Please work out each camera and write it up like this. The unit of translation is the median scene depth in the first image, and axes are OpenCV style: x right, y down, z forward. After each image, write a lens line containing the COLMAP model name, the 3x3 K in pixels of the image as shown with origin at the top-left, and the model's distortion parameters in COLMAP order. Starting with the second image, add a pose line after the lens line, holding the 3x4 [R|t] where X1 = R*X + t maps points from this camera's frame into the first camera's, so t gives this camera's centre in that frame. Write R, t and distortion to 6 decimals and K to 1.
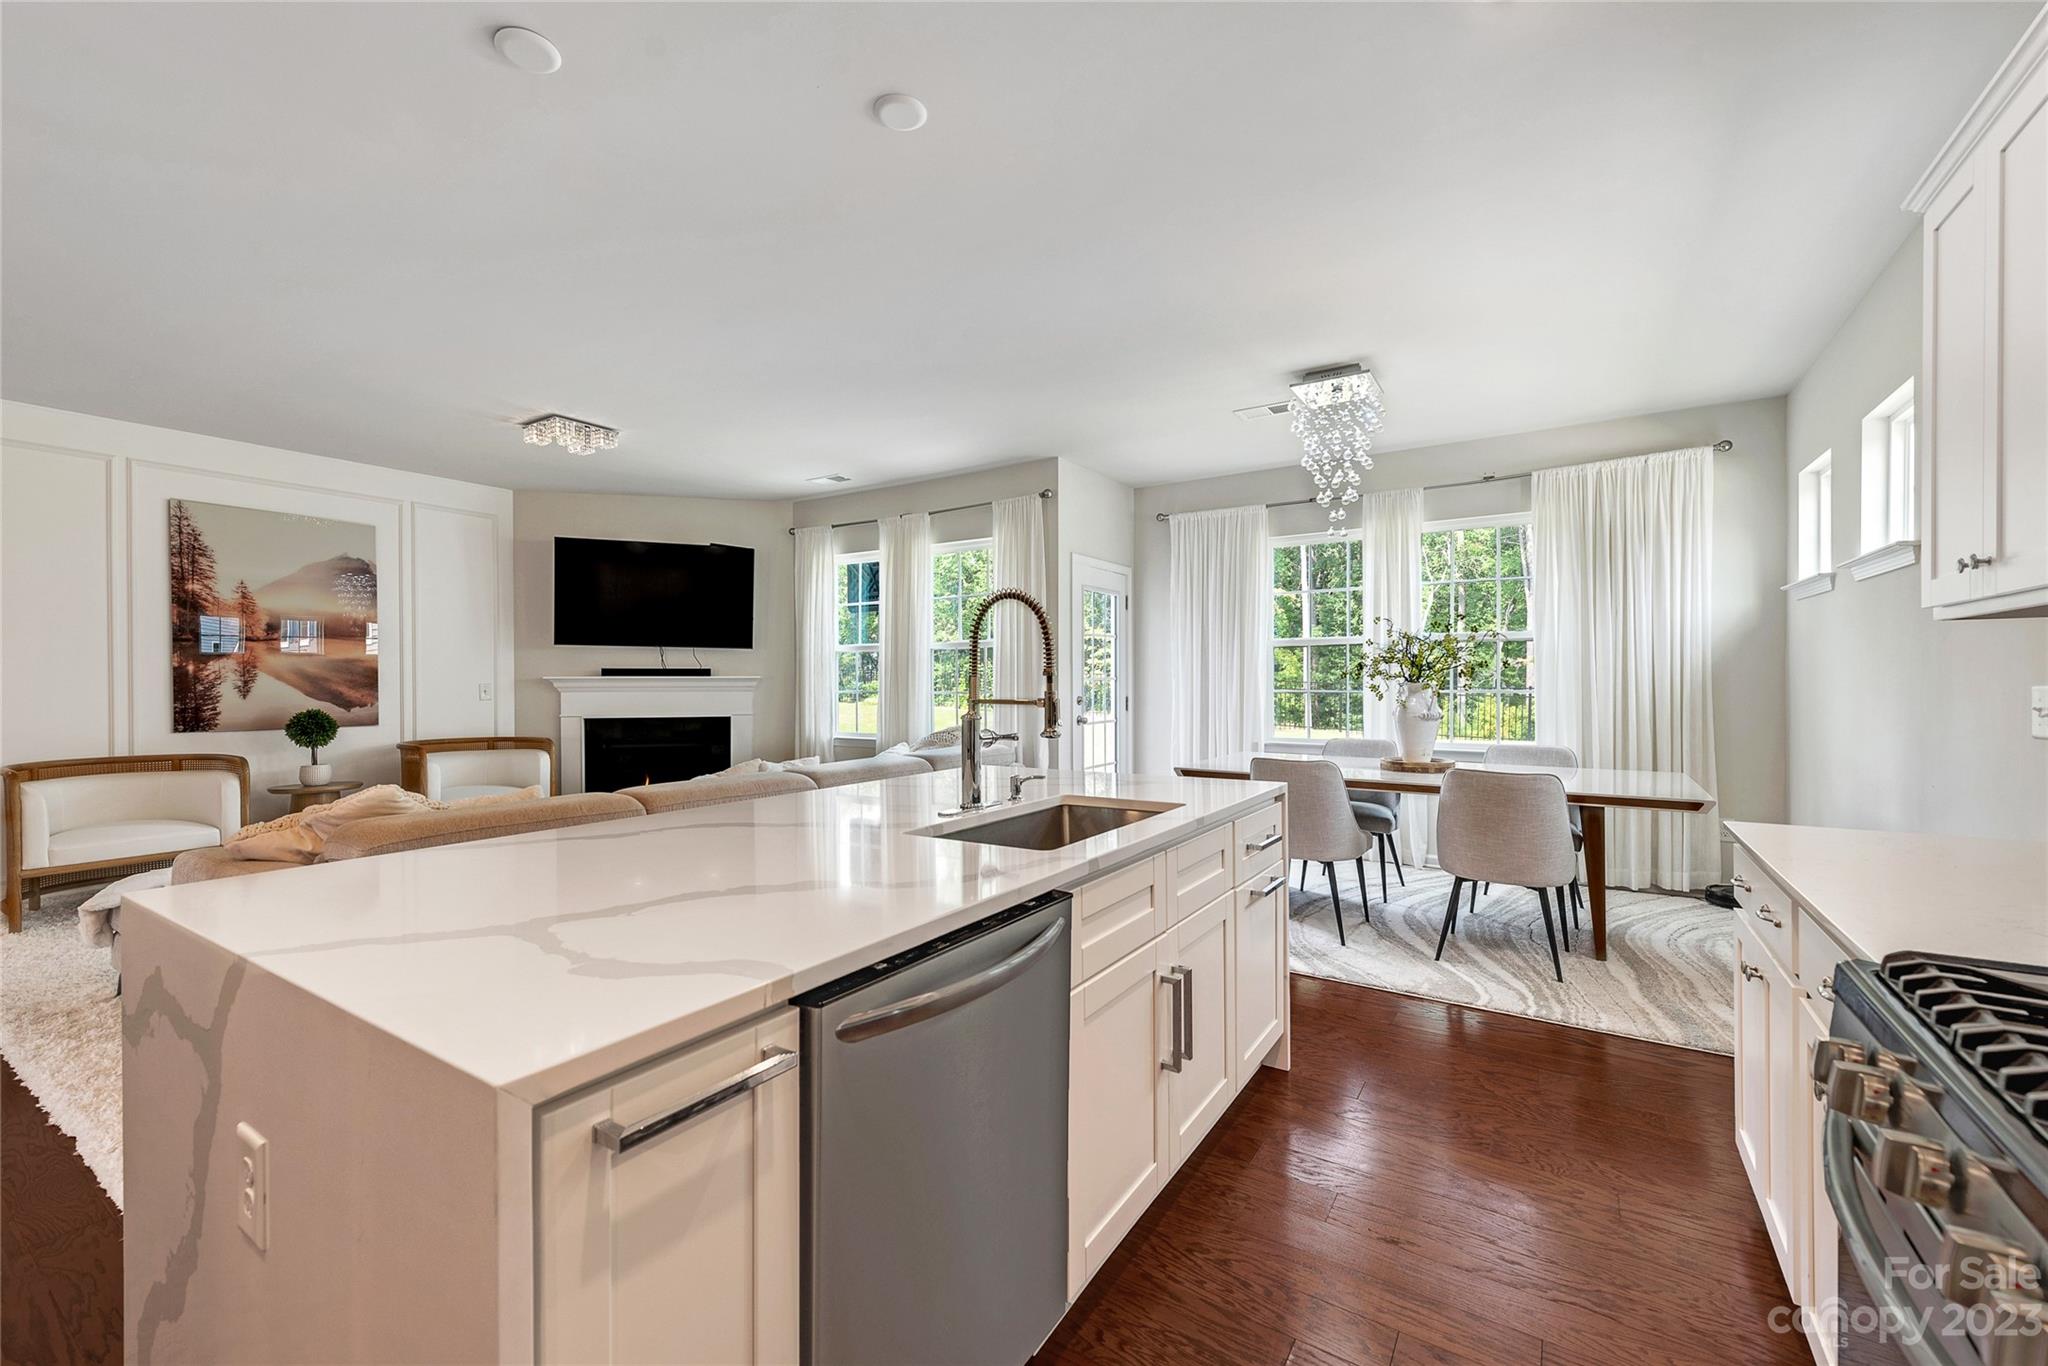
lens RADIAL K [[831.6, 0, 1017.8], [0, 831.6, 687.3], [0, 0, 1]] dist [0.000368, 0.000104]
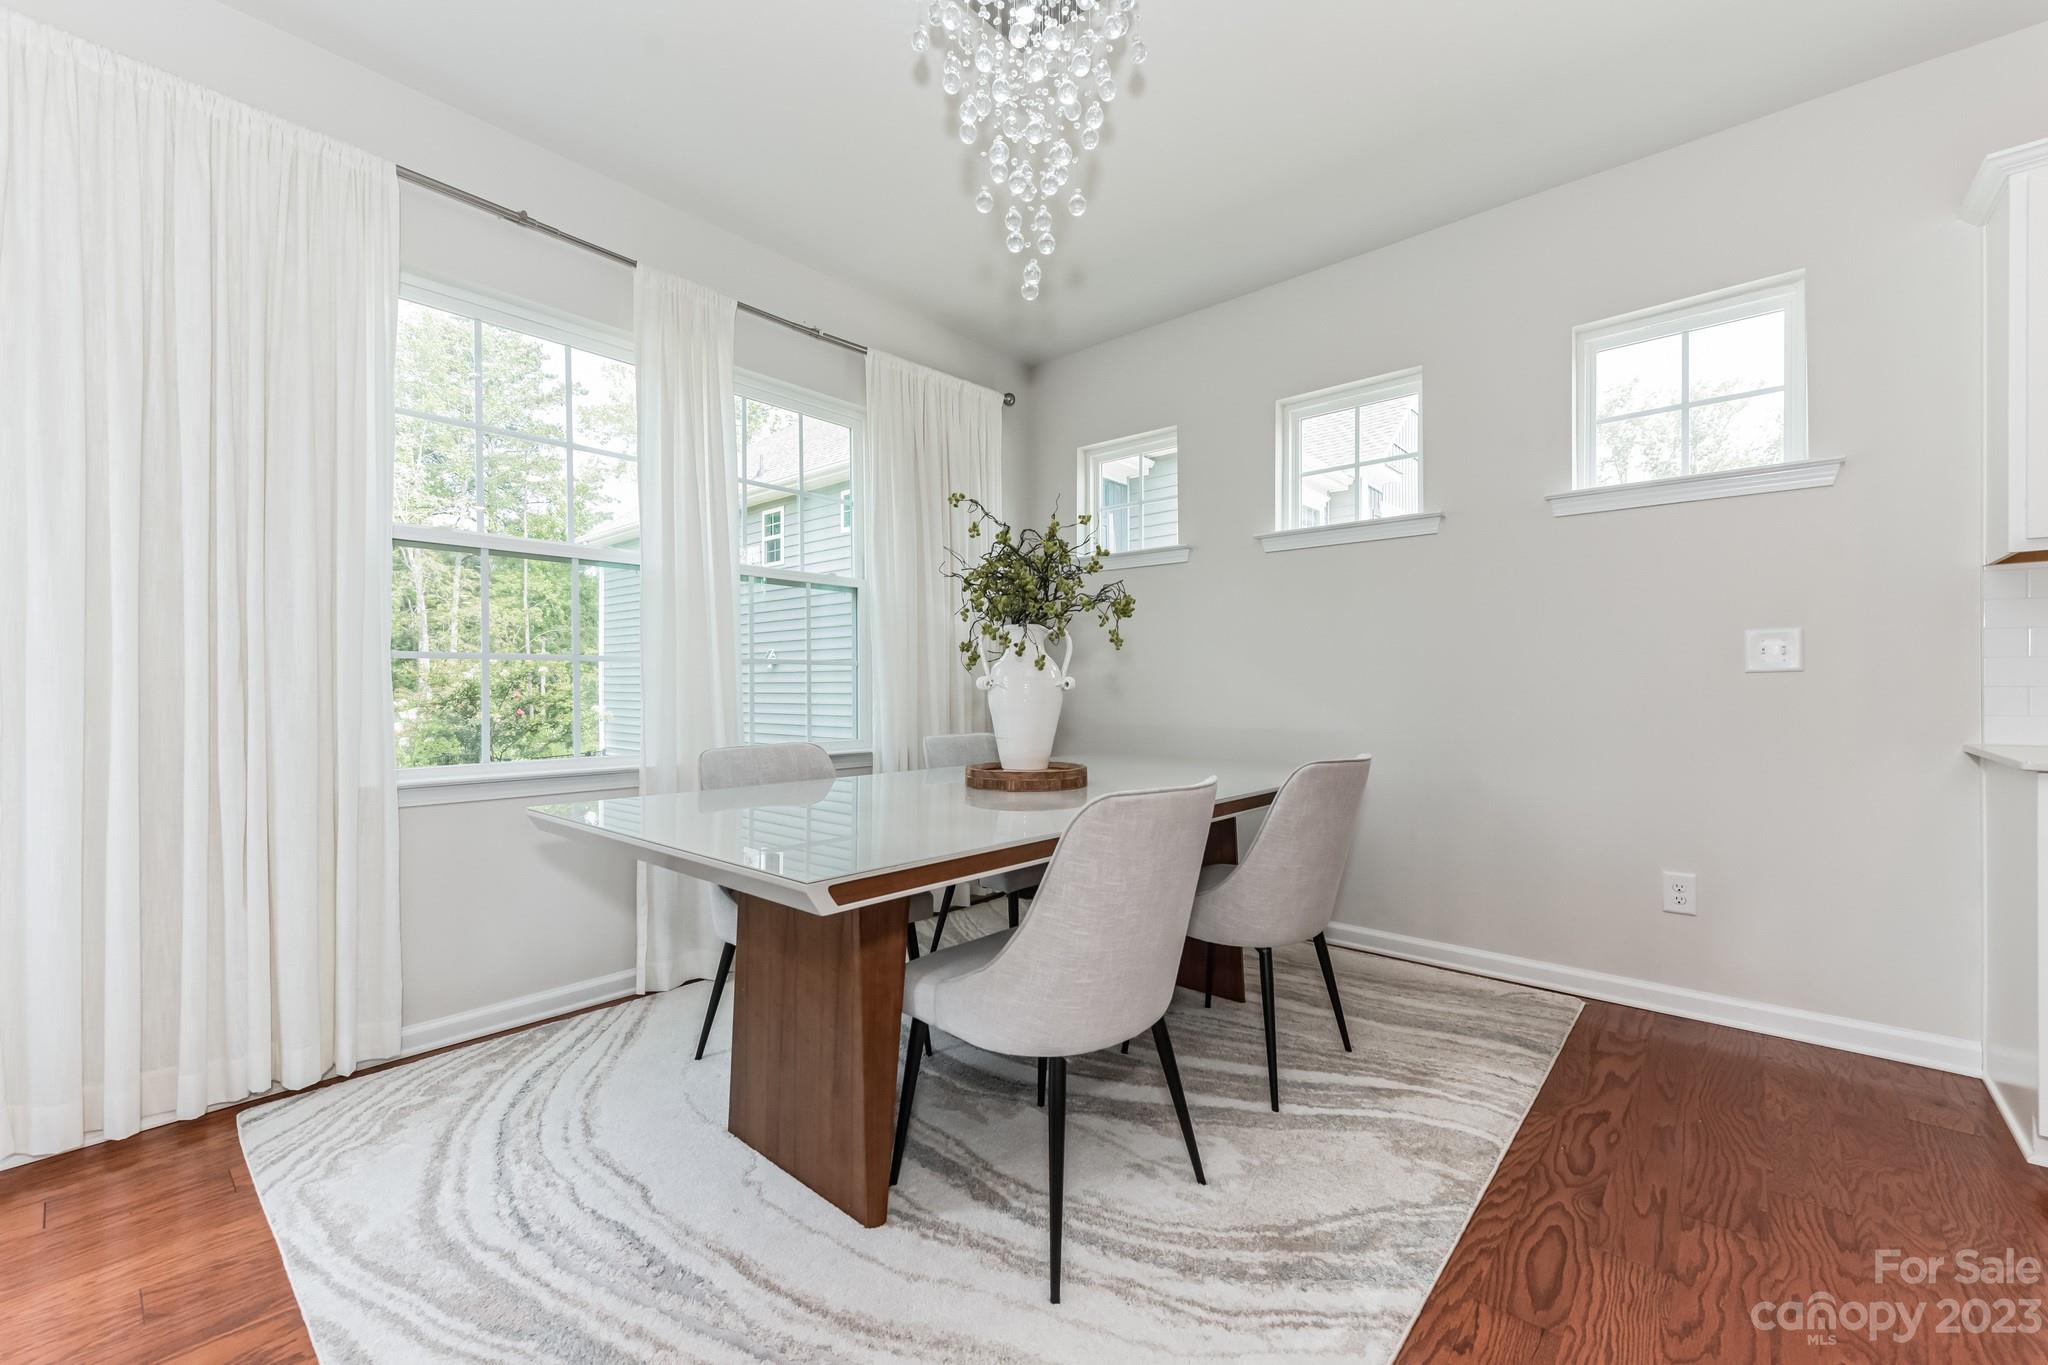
lens RADIAL K [[817.3, 0, 1025.4], [0, 817.3, 686.2], [0, 0, 1]] dist [0.003940, 0.000179]
pose [[0.132303, 0.007143, 0.991184, -0.058363], [0.006287, 0.999948, -0.008046, 0.042977], [-0.991189, 0.007296, 0.132251, 0.980798]]
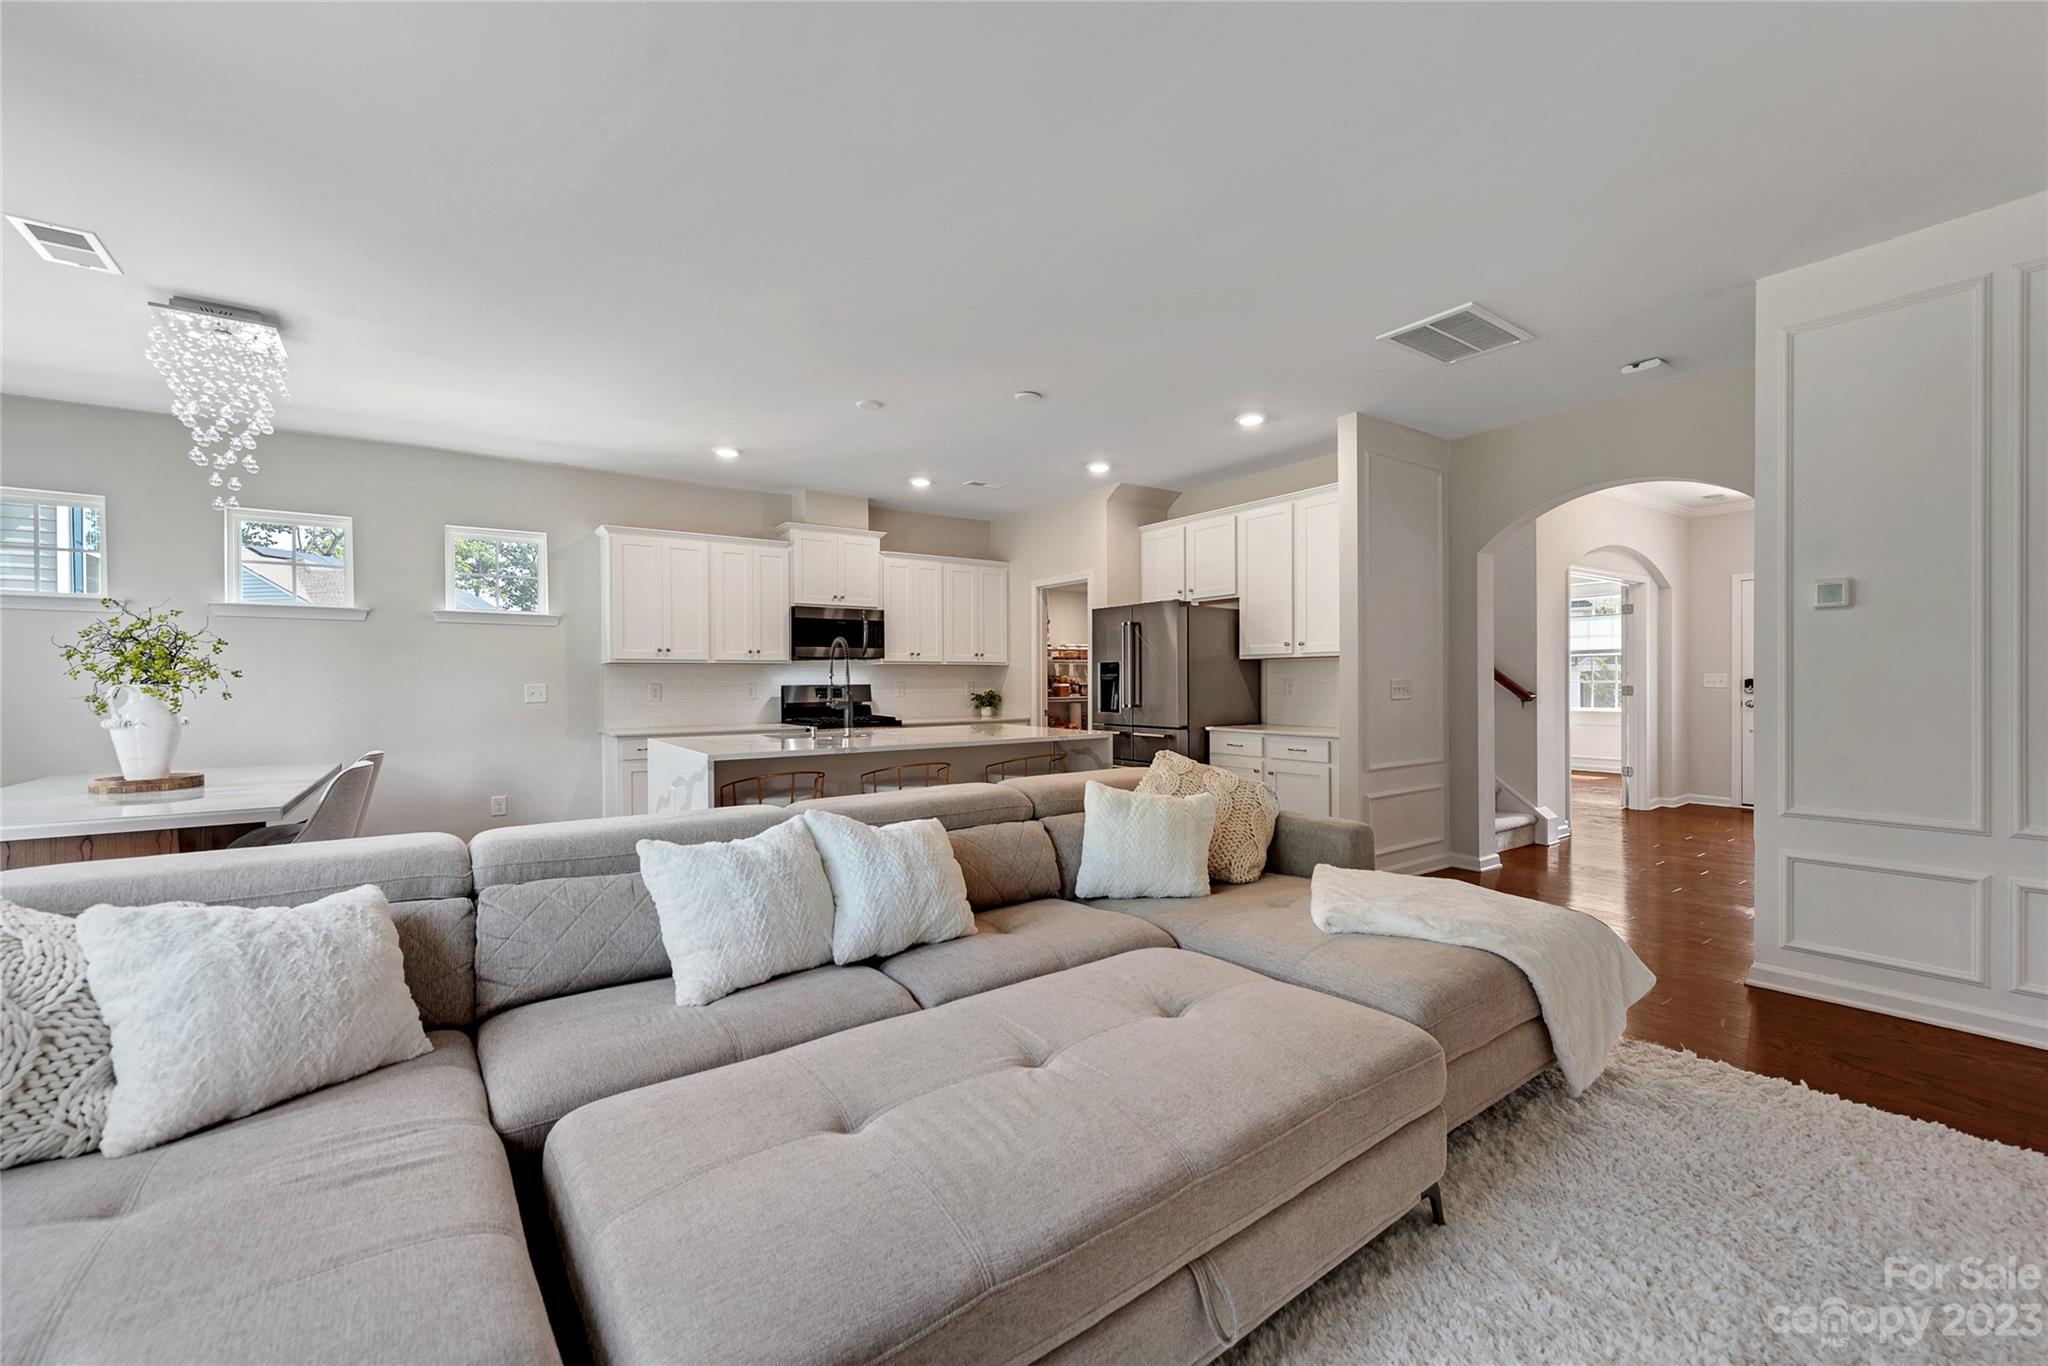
lens RADIAL K [[831.6, 0, 1033.4], [0, 831.6, 682.3], [0, 0, 1]] dist [0.000368, 0.000104]
pose [[-0.939733, 0.007232, 0.341833, -0.681577], [0.009752, 0.999936, 0.005653, -0.001900], [-0.341770, 0.008646, -0.939744, 1.564341]]
